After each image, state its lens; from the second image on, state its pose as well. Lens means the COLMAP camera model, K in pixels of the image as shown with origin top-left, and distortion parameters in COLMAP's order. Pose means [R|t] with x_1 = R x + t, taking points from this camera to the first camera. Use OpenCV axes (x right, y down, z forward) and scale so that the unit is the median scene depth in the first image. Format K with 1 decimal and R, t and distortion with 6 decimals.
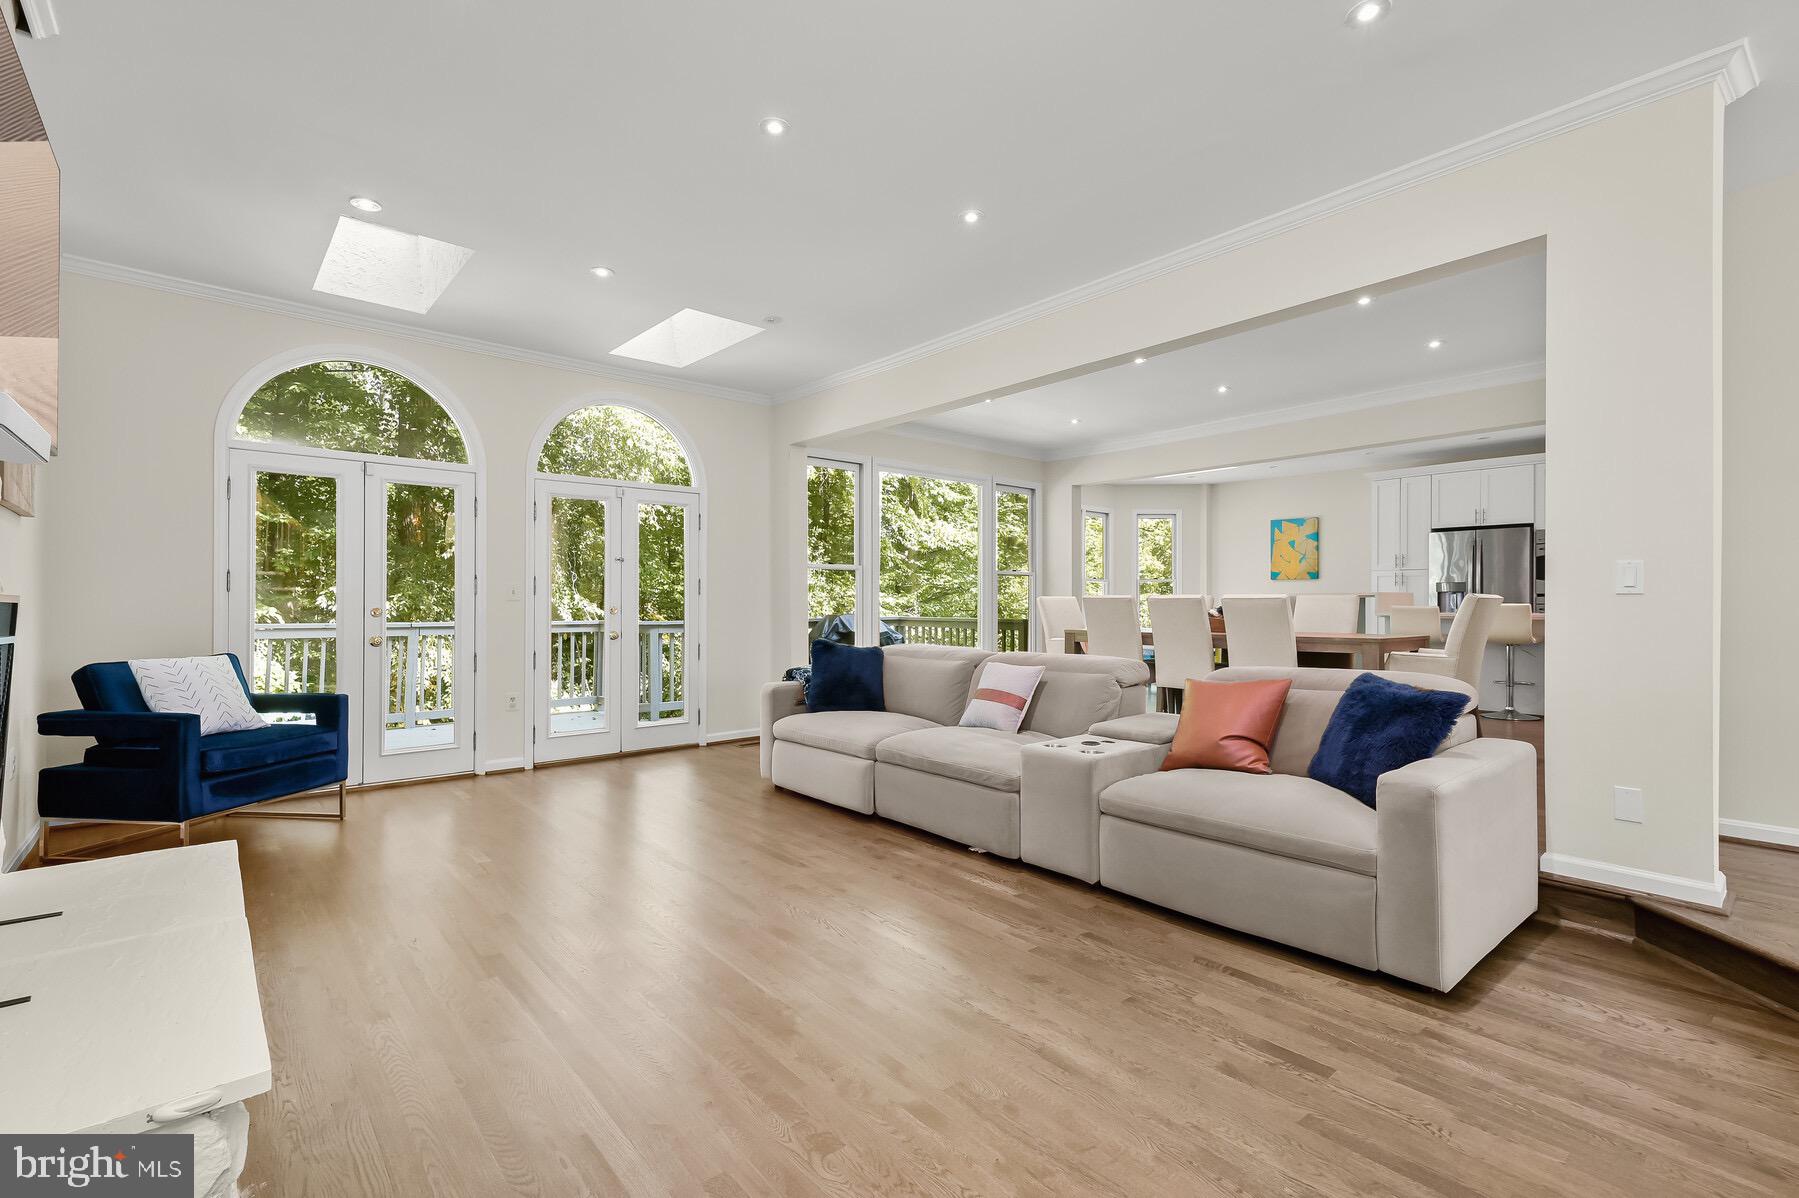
lens RADIAL K [[799.0, 0, 867.5], [0, 799.0, 603.4], [0, 0, 1]] dist [-0.000398, -0.000045]
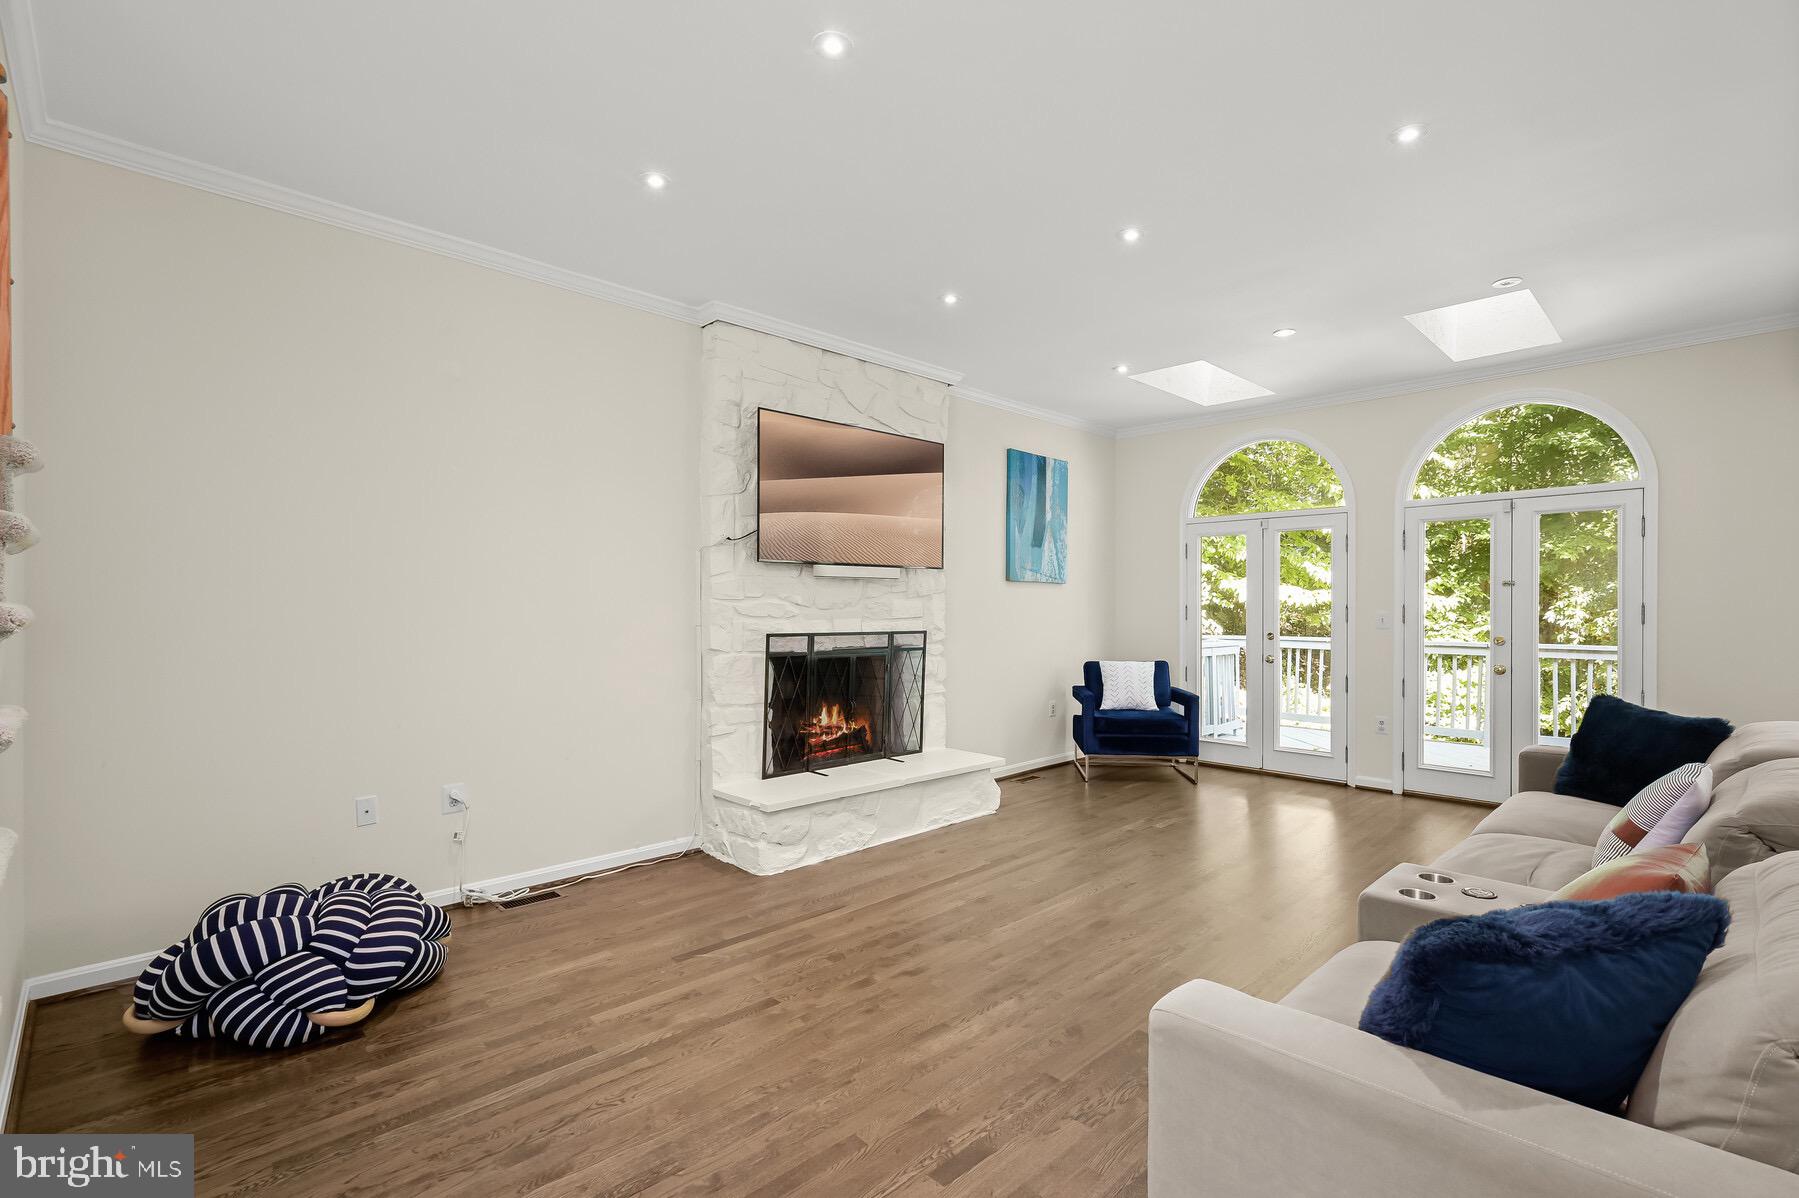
lens RADIAL K [[828.6, 0, 907.3], [0, 828.6, 625.7], [0, 0, 1]] dist [0.001984, 0.000130]
pose [[0.086396, 0.026381, -0.995912, 0.751670], [-0.003886, 0.999651, 0.026143, -0.032053], [0.996253, 0.001611, 0.086468, 0.444993]]
